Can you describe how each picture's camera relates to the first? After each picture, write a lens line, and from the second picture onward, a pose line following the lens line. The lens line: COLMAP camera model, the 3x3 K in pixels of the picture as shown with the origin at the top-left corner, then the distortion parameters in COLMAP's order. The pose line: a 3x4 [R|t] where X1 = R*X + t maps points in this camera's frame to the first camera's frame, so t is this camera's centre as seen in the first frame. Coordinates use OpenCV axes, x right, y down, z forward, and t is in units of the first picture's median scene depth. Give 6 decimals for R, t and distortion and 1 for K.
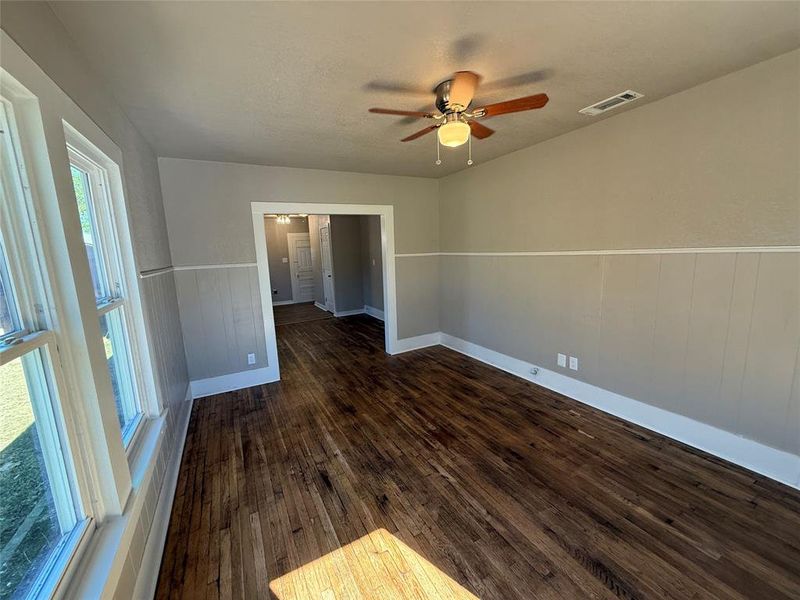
lens RADIAL K [[319.0, 0, 400.8], [0, 319.0, 300.4], [0, 0, 1]] dist [-0.002316, 0.000172]
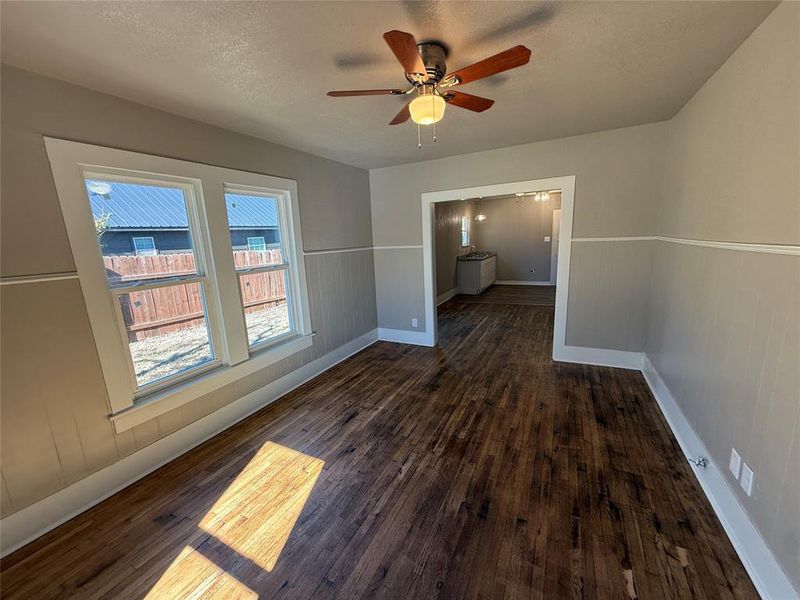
lens RADIAL K [[319.0, 0, 399.8], [0, 319.0, 301.5], [0, 0, 1]] dist [-0.002316, 0.000172]
pose [[0.557022, 0.176221, -0.811587, 0.652795], [-0.109687, 0.984279, 0.138436, -0.084555], [0.823223, 0.011909, 0.567594, 0.319442]]
